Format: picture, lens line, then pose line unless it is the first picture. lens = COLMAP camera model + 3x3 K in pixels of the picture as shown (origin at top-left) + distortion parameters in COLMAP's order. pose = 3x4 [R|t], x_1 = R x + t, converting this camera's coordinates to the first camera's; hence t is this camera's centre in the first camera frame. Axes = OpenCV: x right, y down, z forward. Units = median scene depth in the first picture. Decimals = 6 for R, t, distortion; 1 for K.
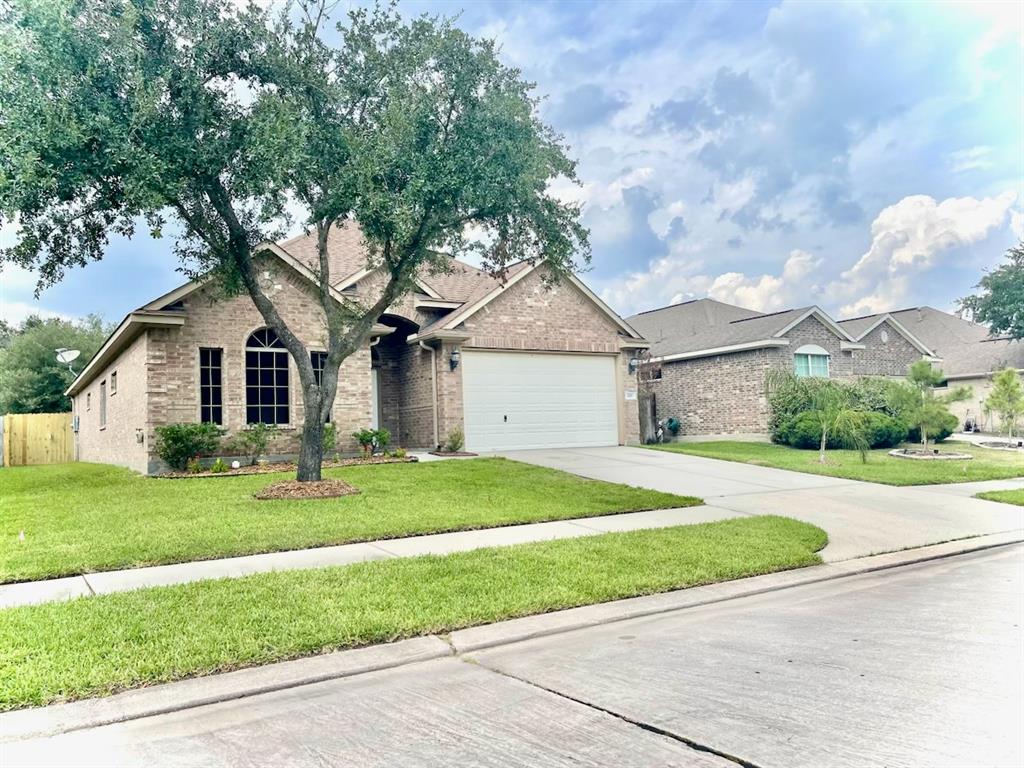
lens RADIAL K [[772.2, 0, 518.0], [0, 772.2, 387.0], [0, 0, 1]] dist [0.069182, -0.097027]
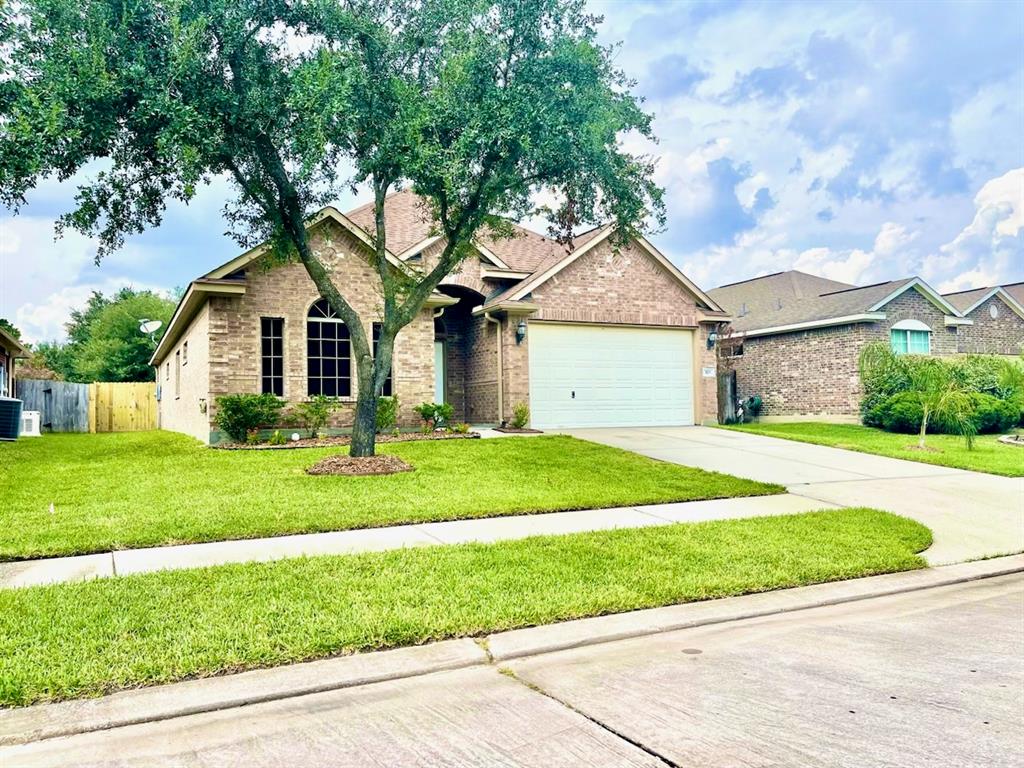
lens RADIAL K [[772.2, 0, 518.0], [0, 772.2, 387.0], [0, 0, 1]] dist [0.069182, -0.097027]
pose [[0.994993, 0.015164, -0.098786, 0.012090], [-0.012047, 0.999413, 0.032072, 0.002013], [0.099215, -0.030721, 0.994592, 0.055117]]
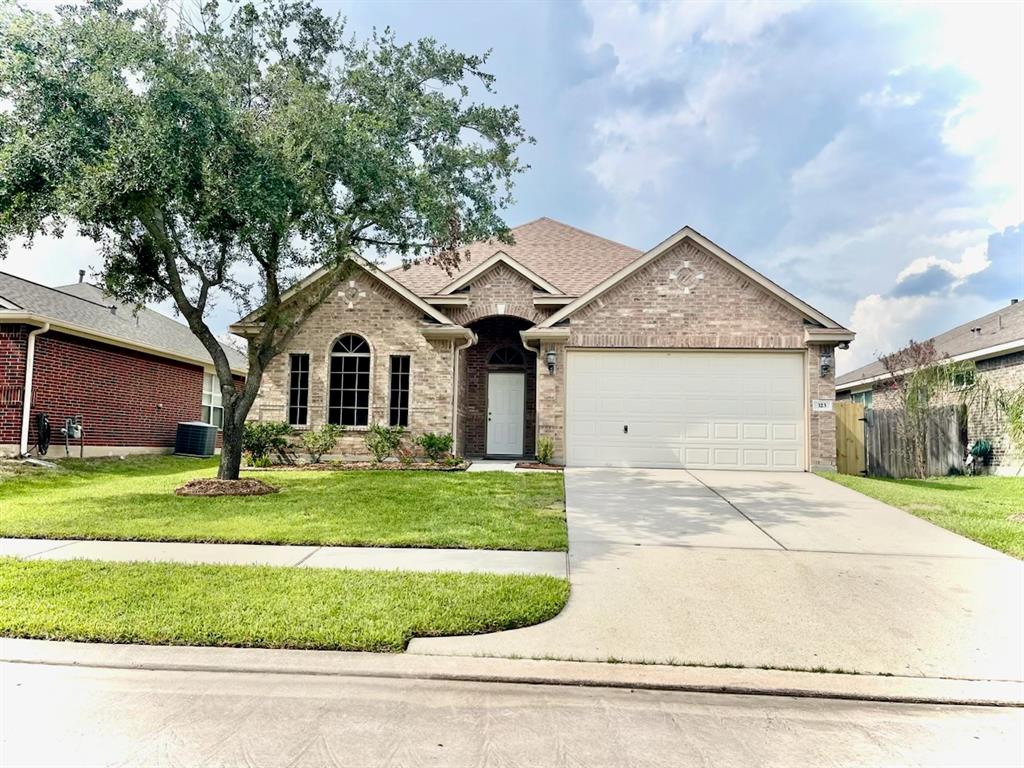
lens RADIAL K [[772.2, 0, 518.0], [0, 772.2, 387.0], [0, 0, 1]] dist [0.069182, -0.097027]
pose [[0.796524, 0.000805, -0.604607, 0.521985], [-0.008338, 0.999919, -0.009654, 0.004368], [0.604550, 0.012731, 0.796466, 0.321736]]
